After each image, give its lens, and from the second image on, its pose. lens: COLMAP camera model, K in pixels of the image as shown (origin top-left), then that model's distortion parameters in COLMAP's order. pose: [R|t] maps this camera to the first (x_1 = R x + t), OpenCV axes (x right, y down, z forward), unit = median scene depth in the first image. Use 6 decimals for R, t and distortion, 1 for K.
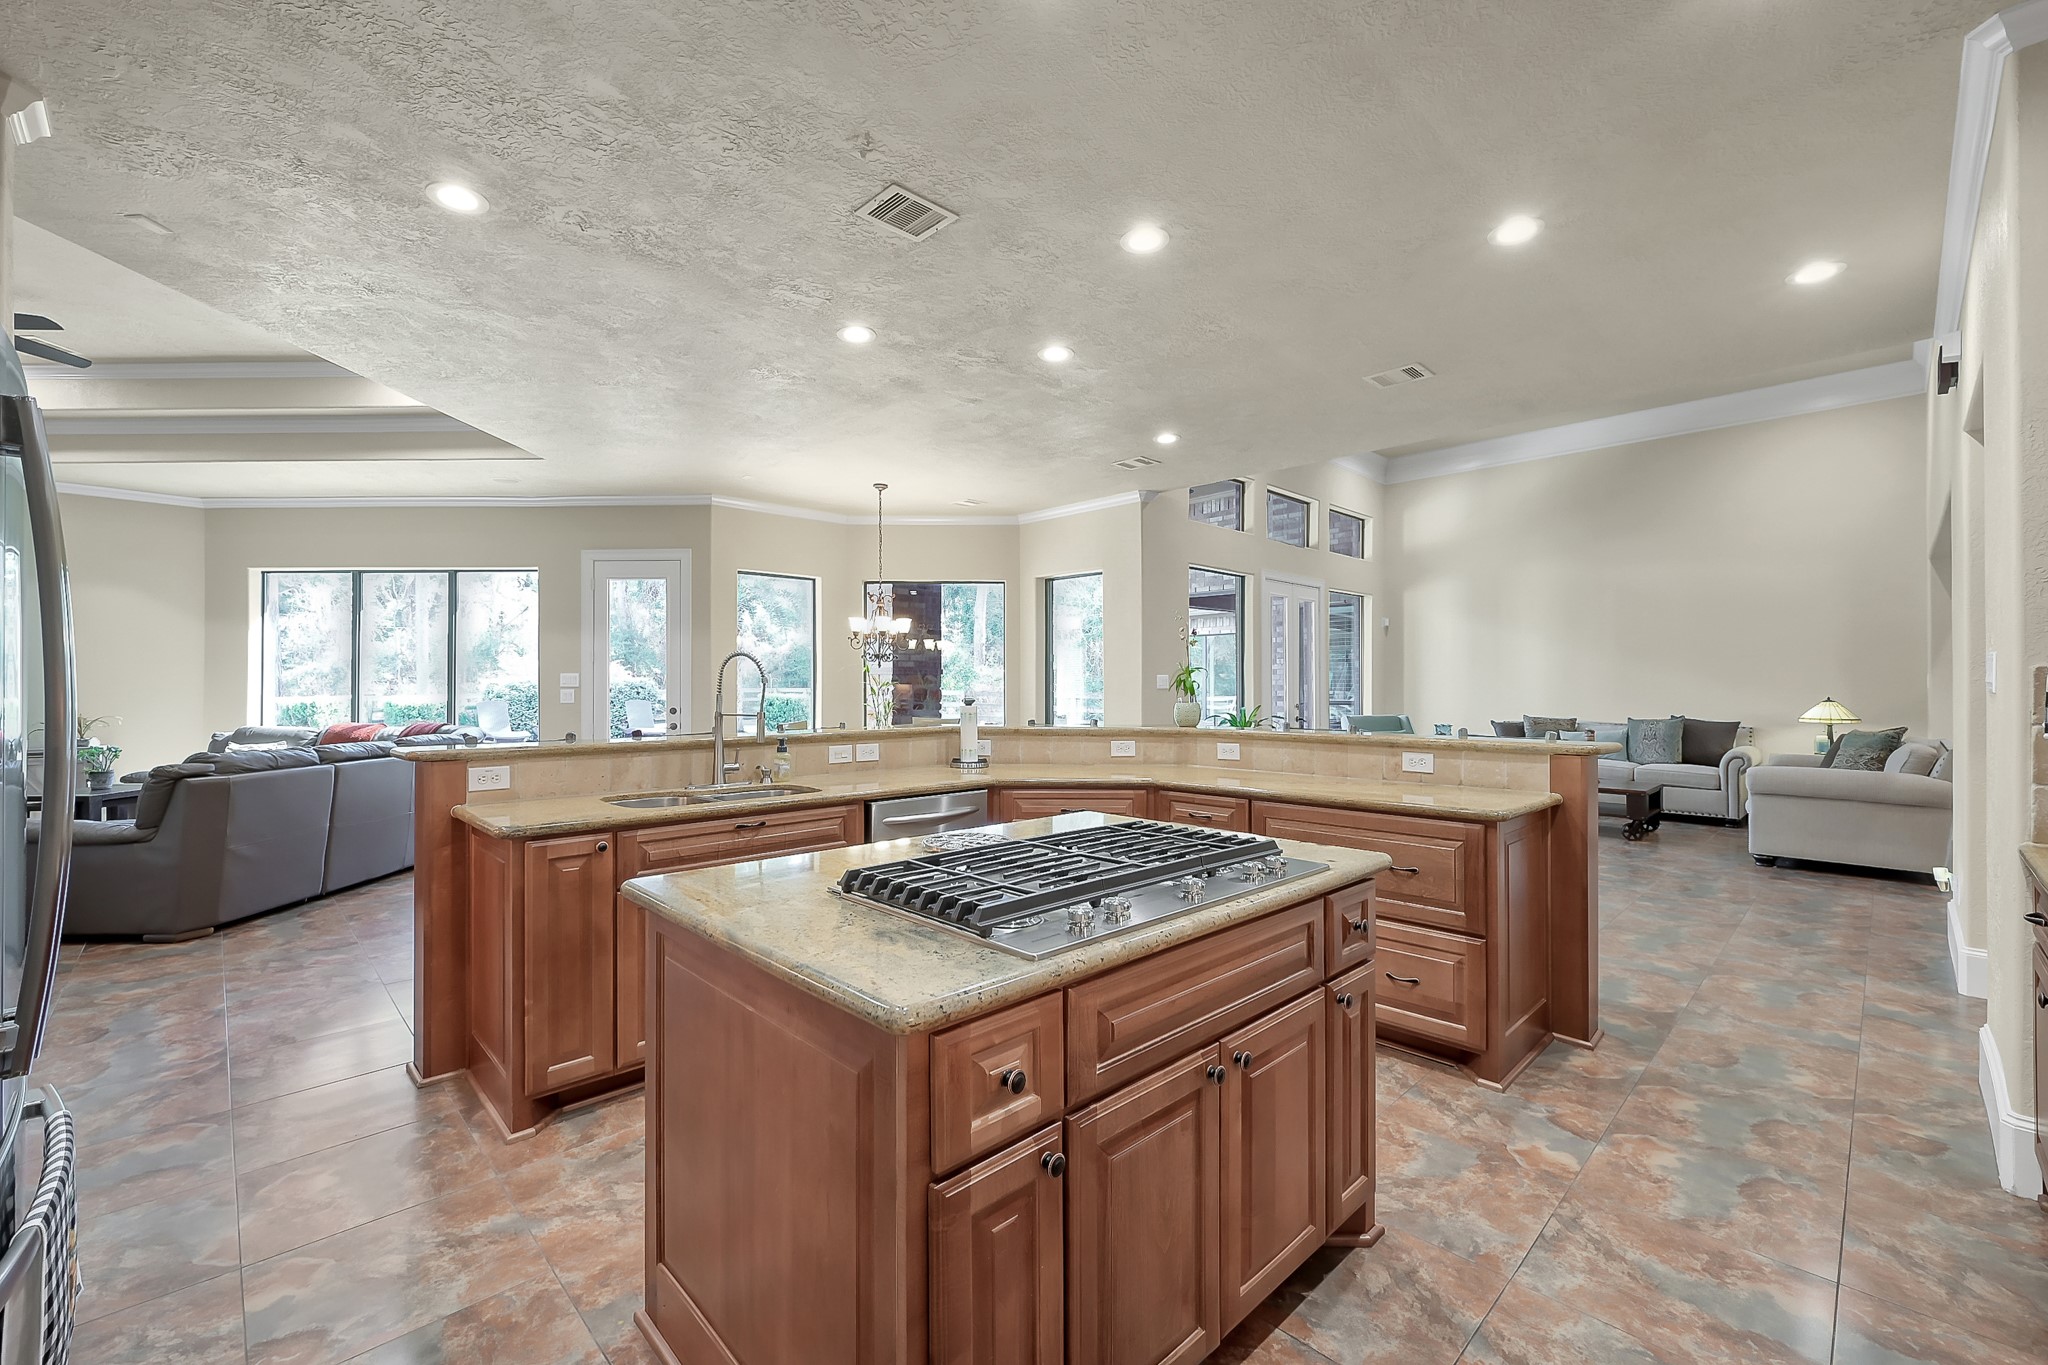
lens RADIAL K [[852.4, 0, 1025.8], [0, 852.4, 687.3], [0, 0, 1]] dist [0.000935, 0.000384]
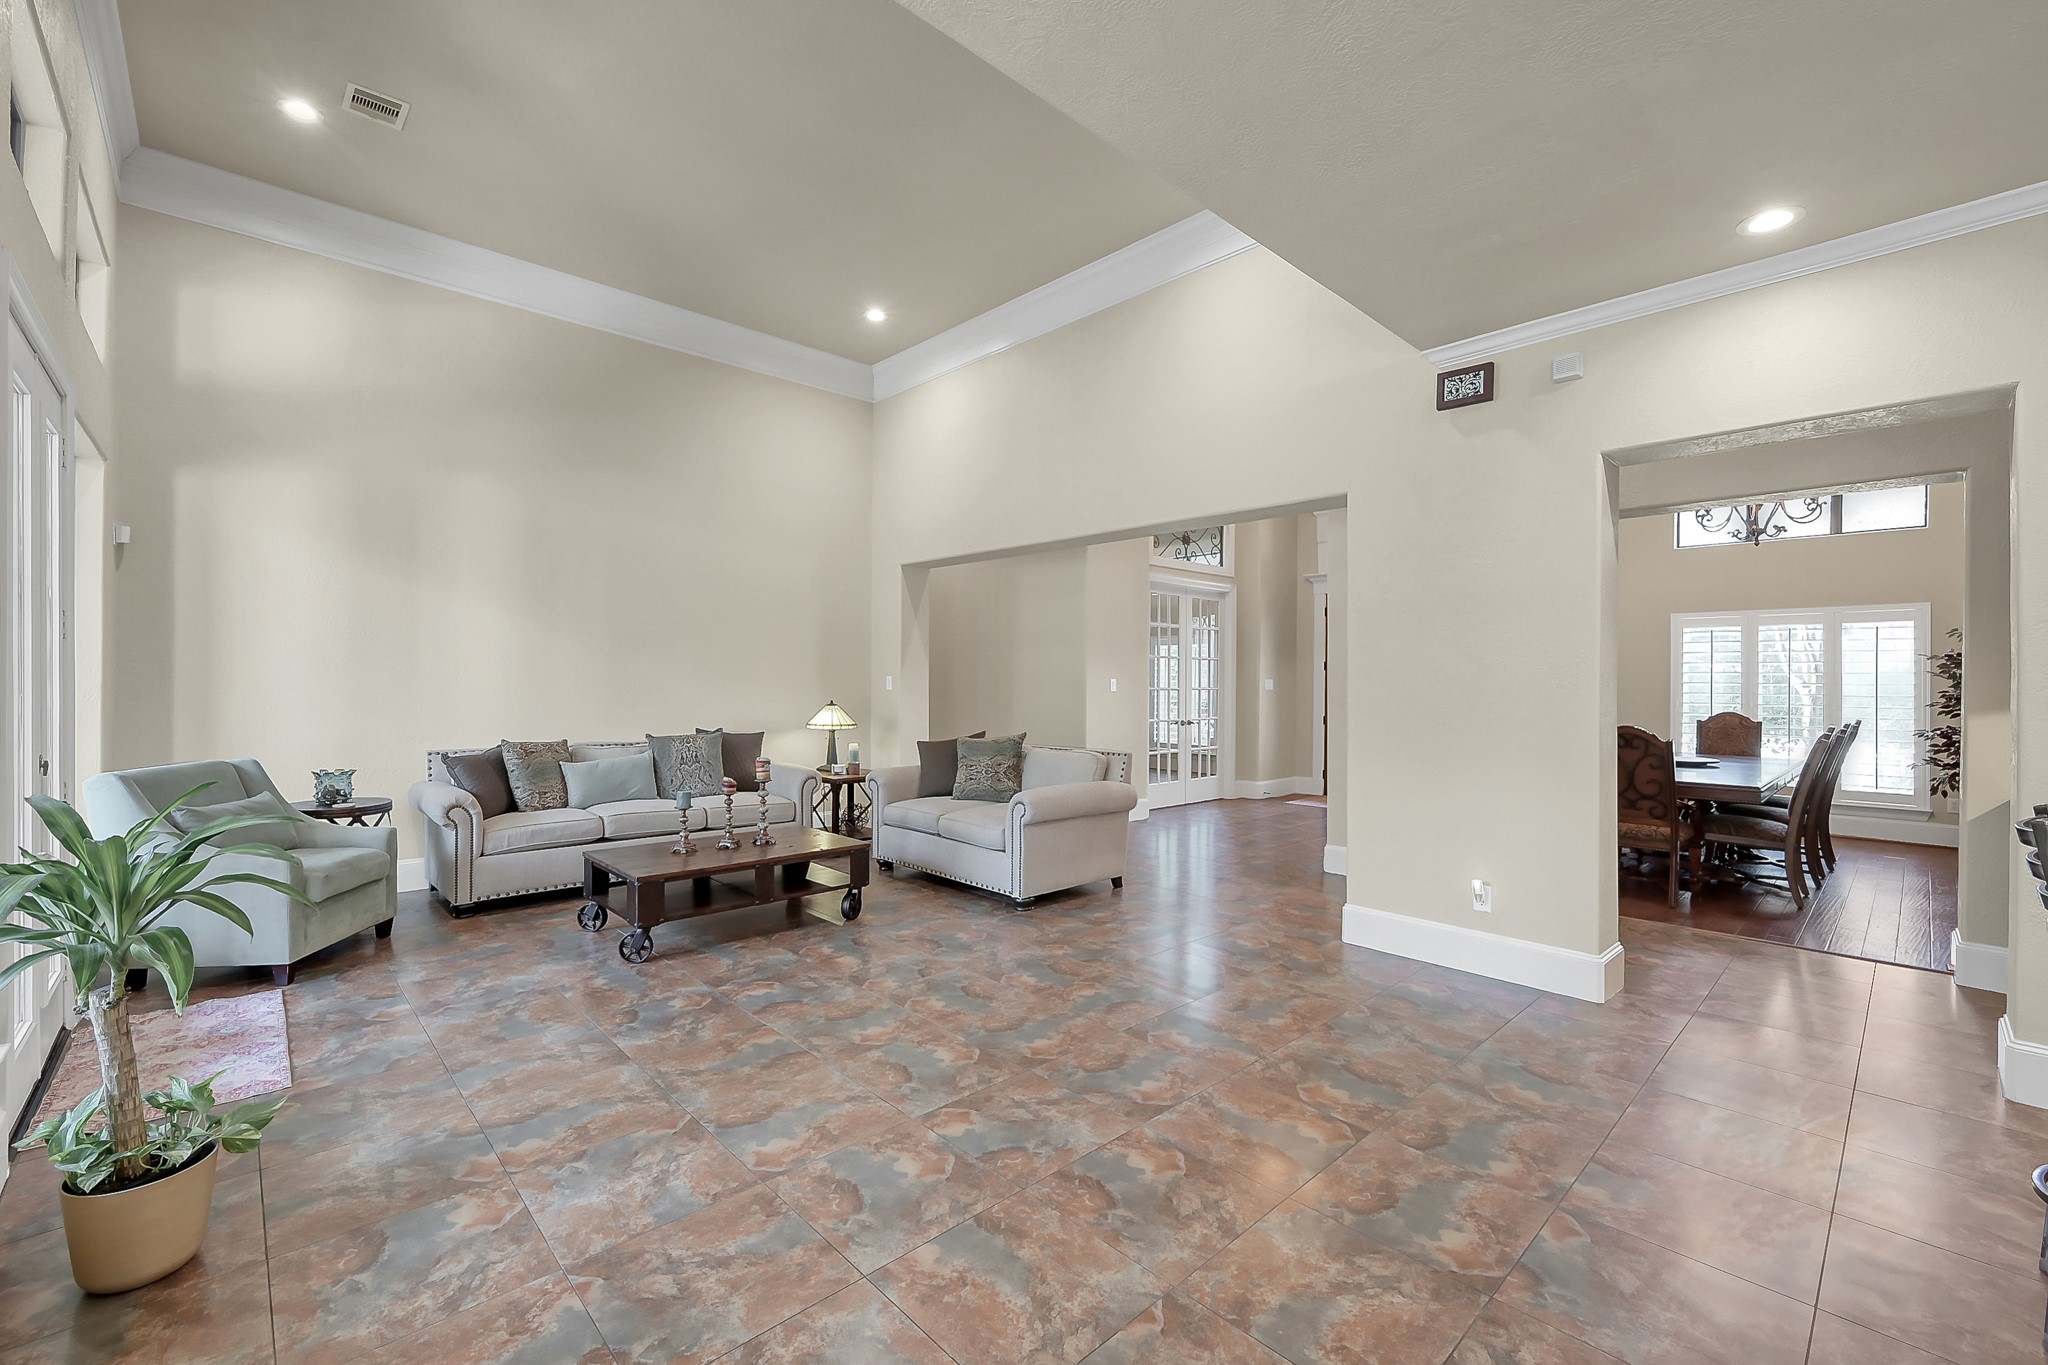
lens RADIAL K [[852.4, 0, 1019.3], [0, 852.4, 683.7], [0, 0, 1]] dist [0.000935, 0.000384]
pose [[0.017474, -0.002628, 0.999844, 0.017772], [-0.009860, 0.999947, 0.002800, -0.008377], [-0.999799, -0.009907, 0.017447, 0.633938]]
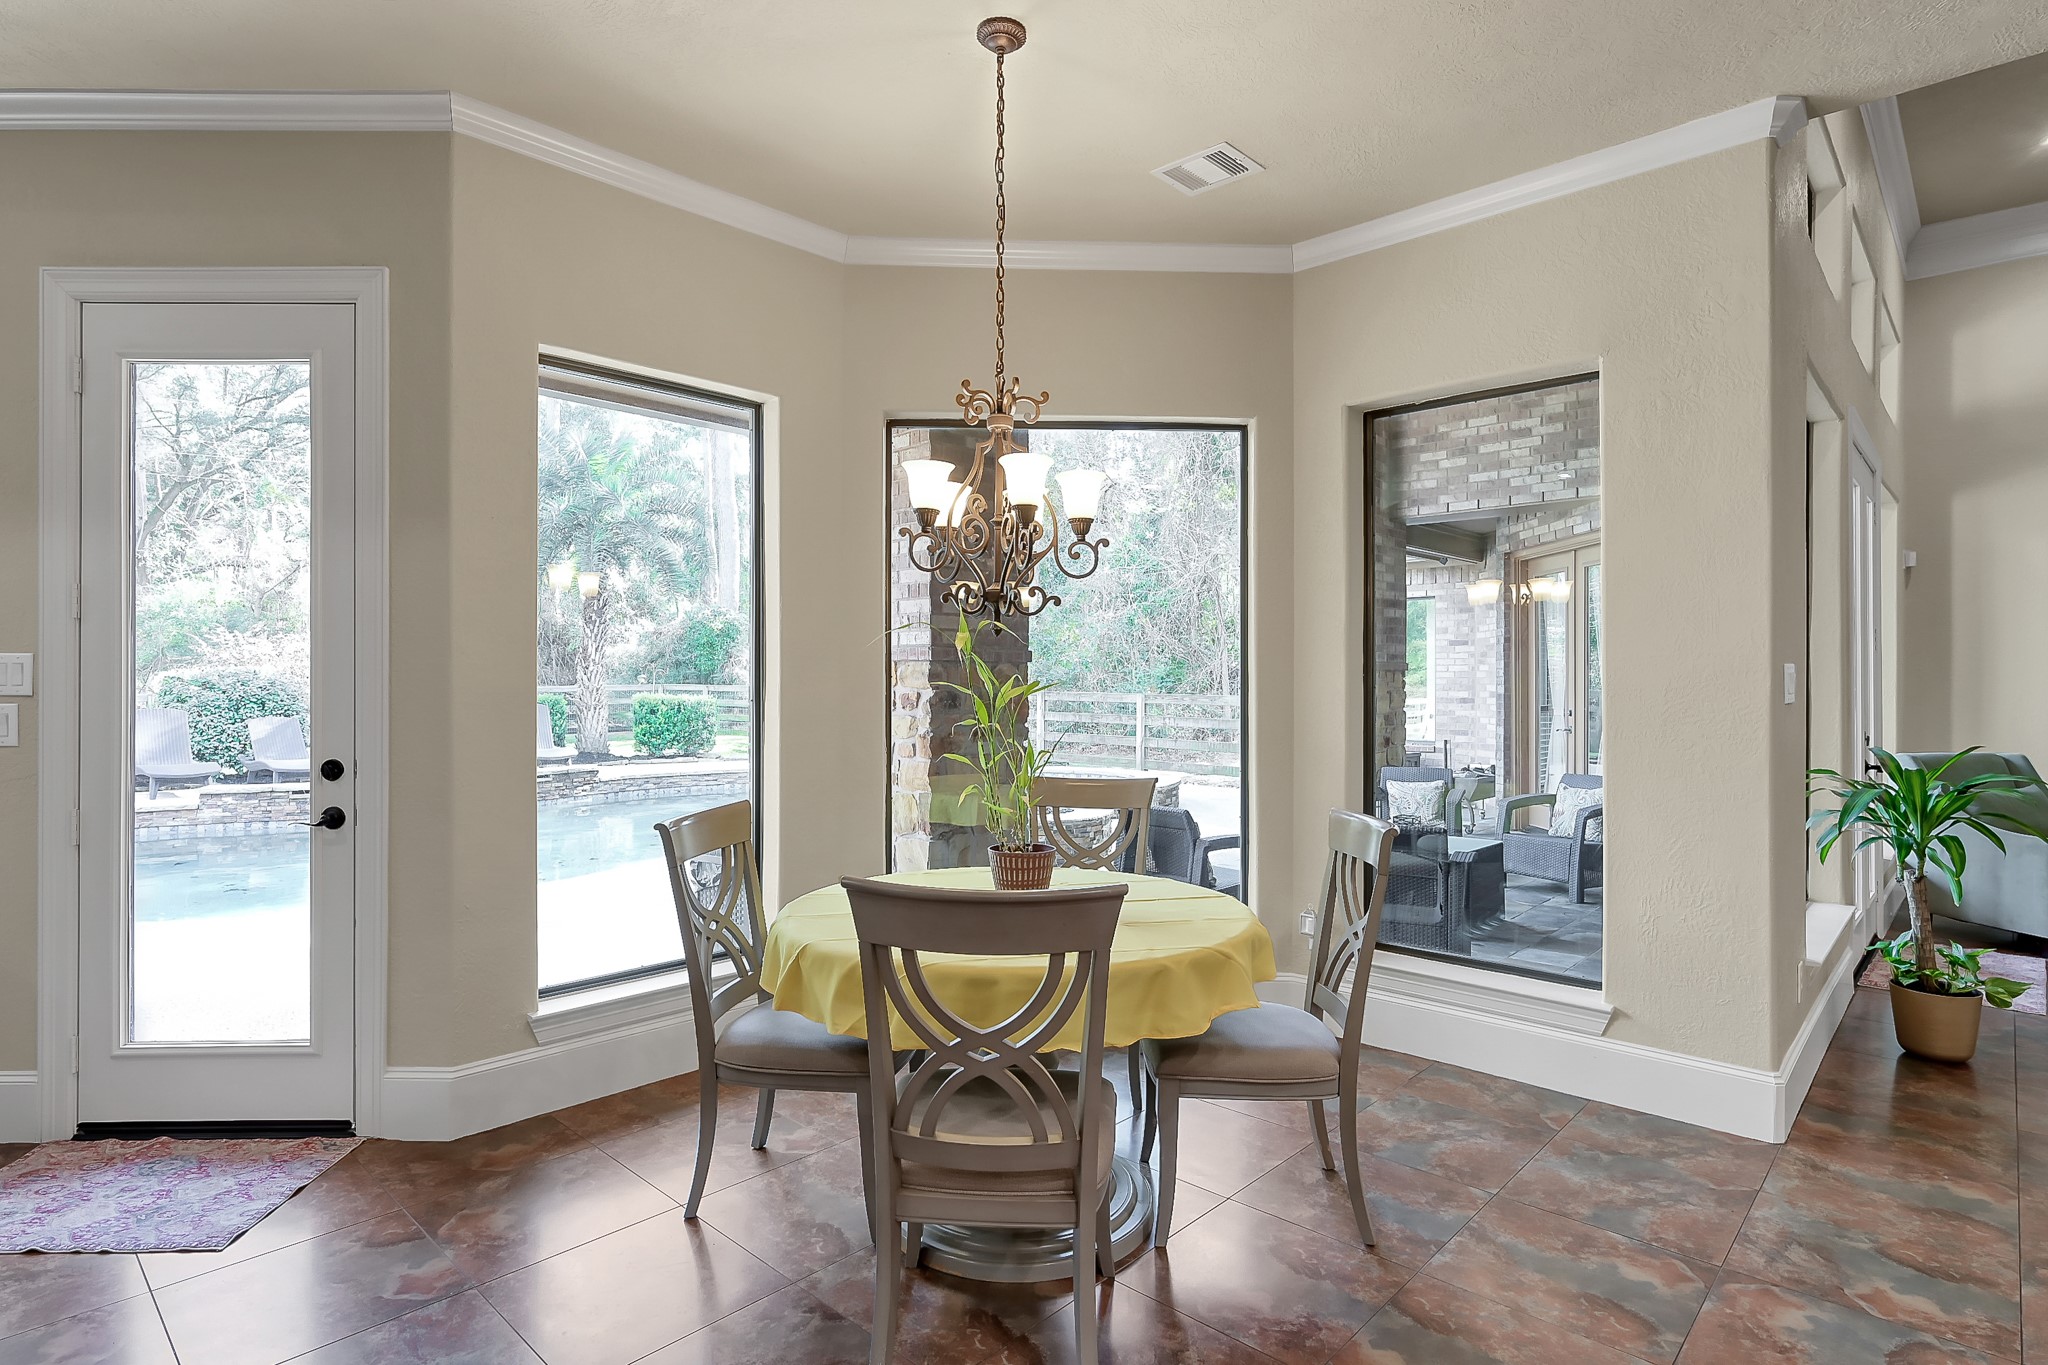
lens RADIAL K [[1045.5, 0, 1014.7], [0, 1045.5, 681.7], [0, 0, 1]] dist [-0.002850, -0.001475]
pose [[0.999201, 0.000774, 0.039948, -0.136831], [-0.000794, 1.000000, 0.000490, -0.004705], [-0.039948, -0.000522, 0.999202, 0.475408]]
